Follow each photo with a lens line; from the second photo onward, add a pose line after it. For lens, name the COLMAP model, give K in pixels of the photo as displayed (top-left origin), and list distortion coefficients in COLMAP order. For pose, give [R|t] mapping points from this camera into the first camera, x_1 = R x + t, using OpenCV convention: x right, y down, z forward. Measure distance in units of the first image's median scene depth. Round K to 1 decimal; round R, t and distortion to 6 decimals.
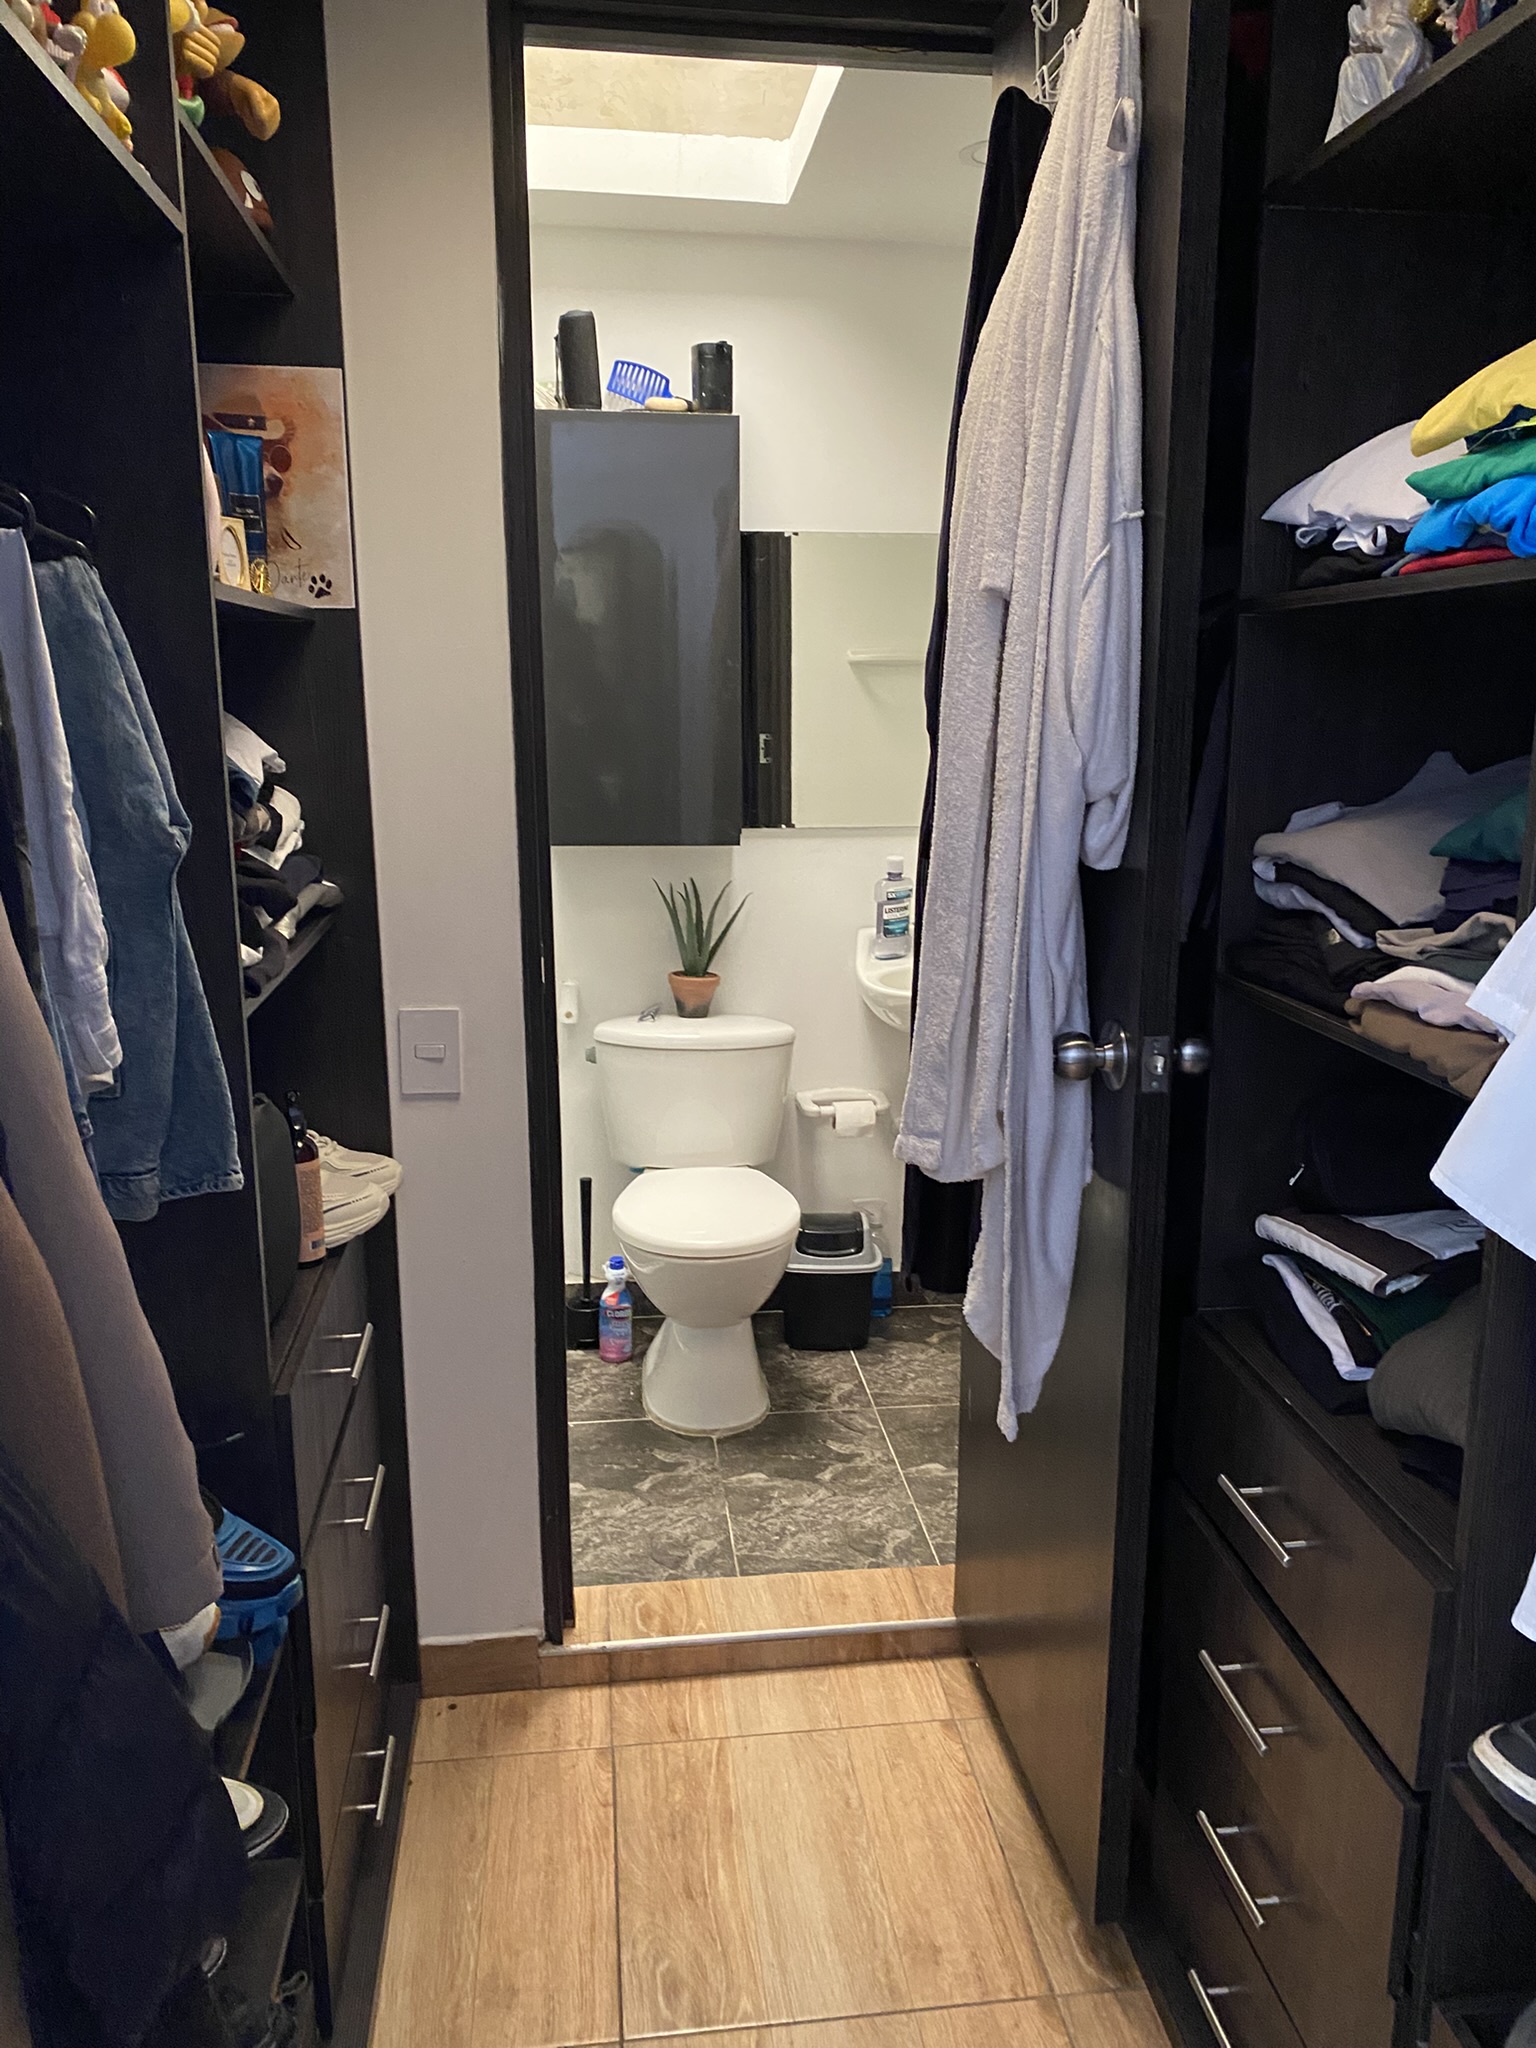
lens RADIAL K [[1554.5, 0, 768.0], [0, 1554.5, 1024.0], [0, 0, 1]] dist [-0.002415, -0.000881]
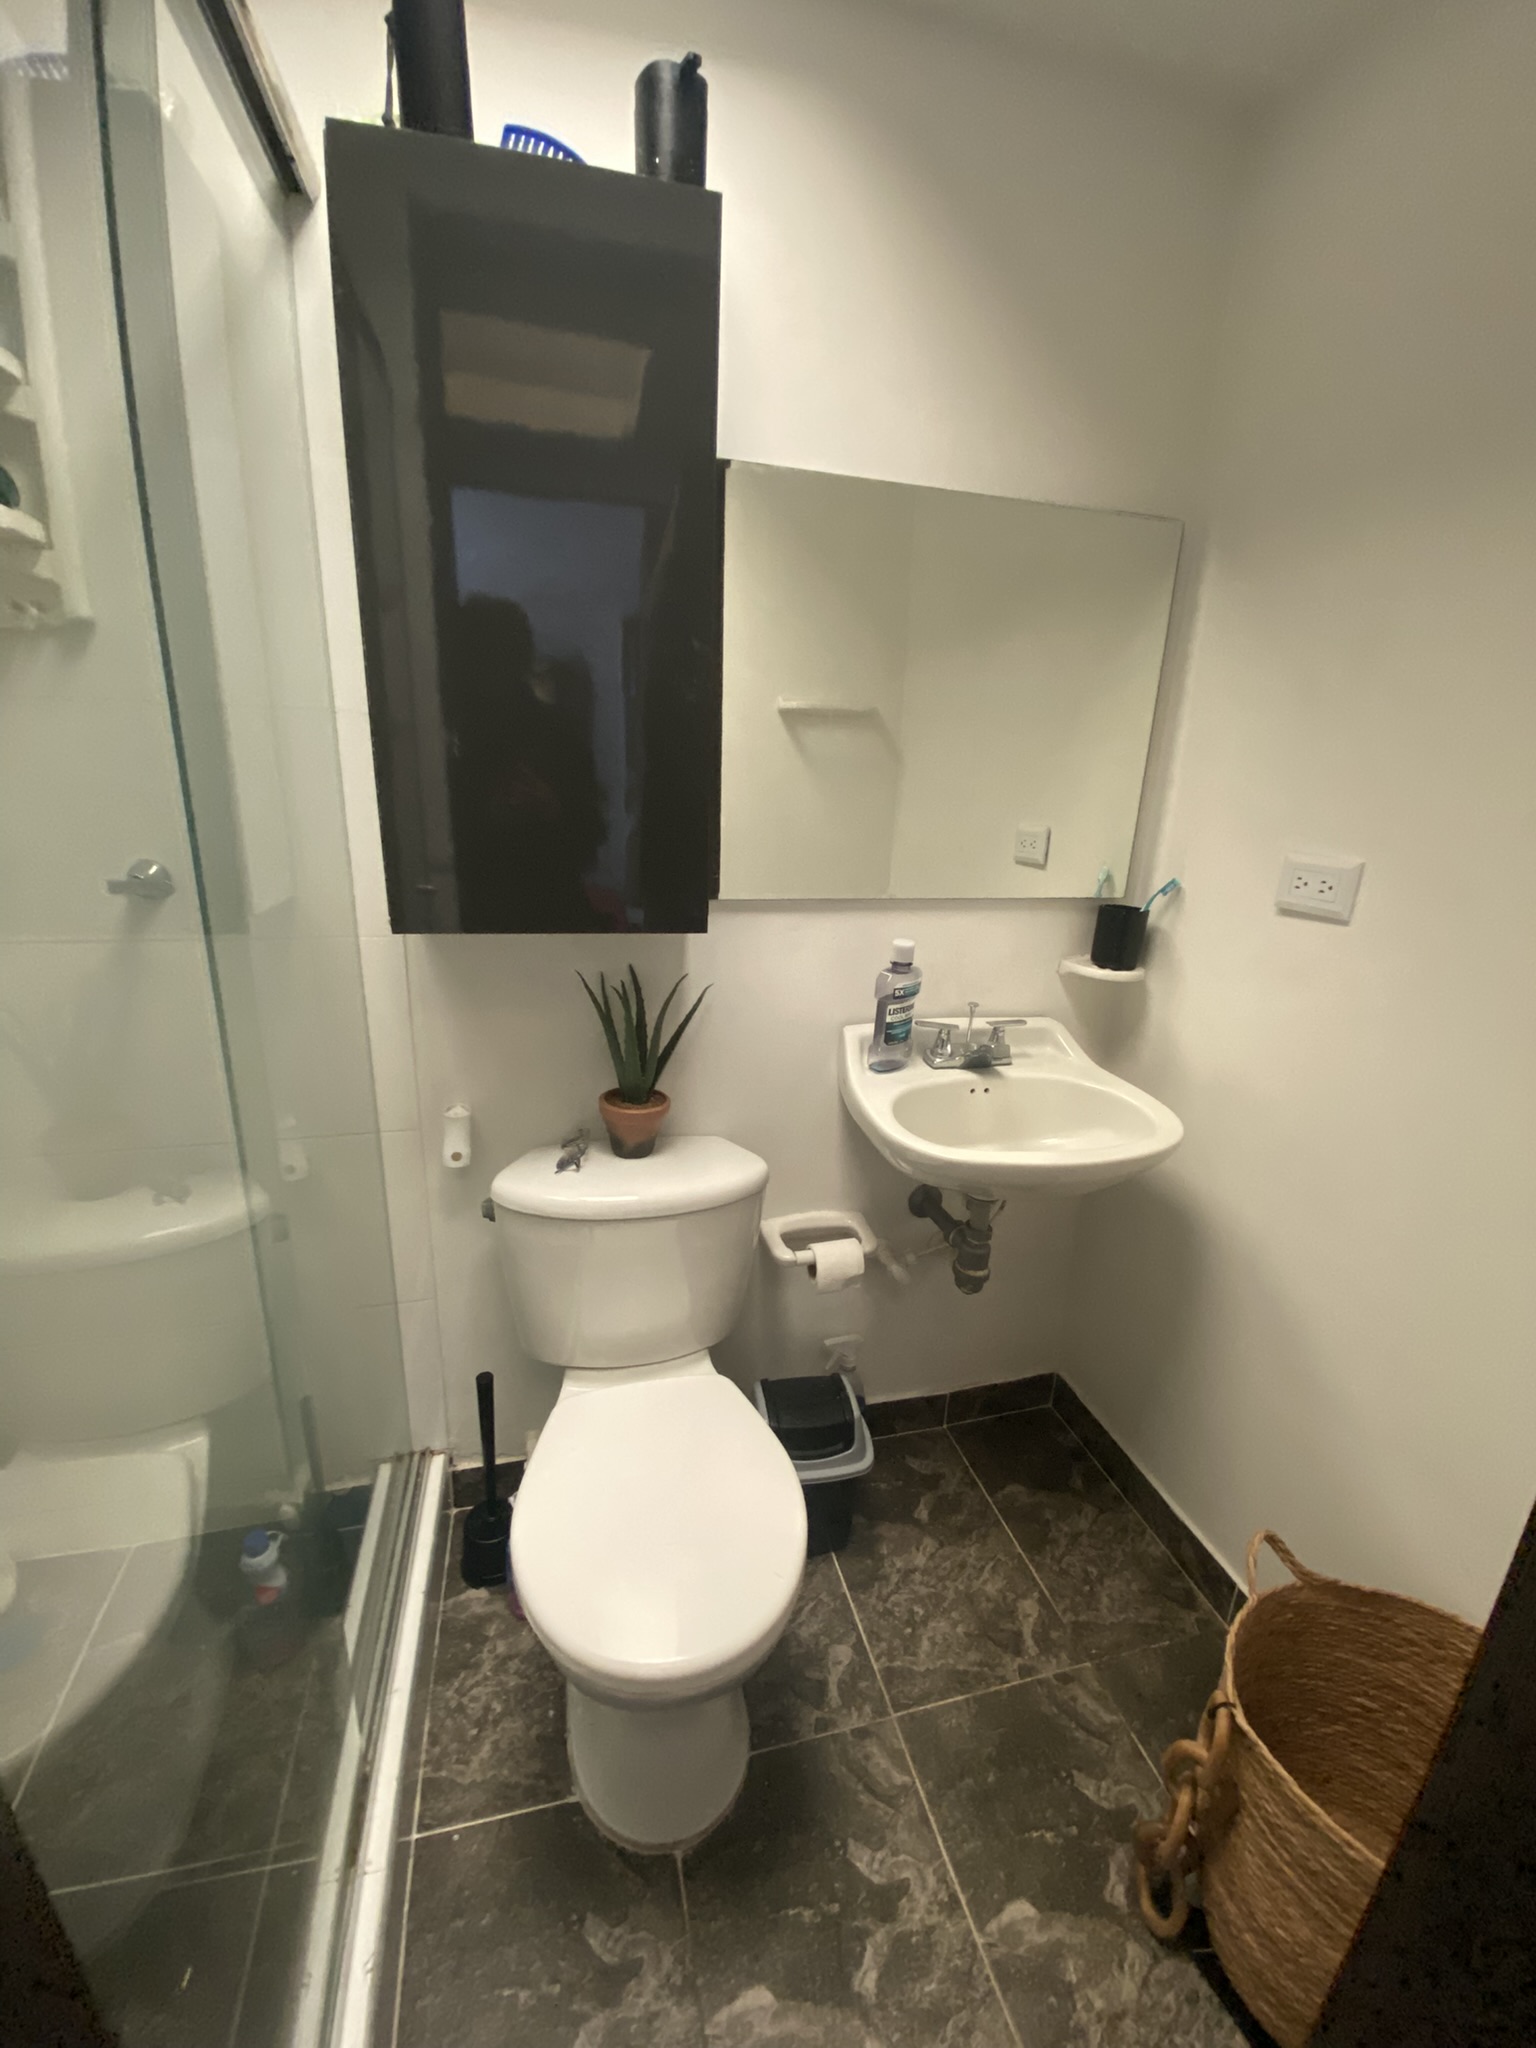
lens RADIAL K [[838.3, 0, 780.5], [0, 838.3, 1034.3], [0, 0, 1]] dist [0.001340, -0.009830]
pose [[0.988378, -0.001659, 0.152007, -0.039524], [-0.011506, 0.996255, 0.085691, -0.096484], [-0.151580, -0.086444, 0.984658, 0.602576]]
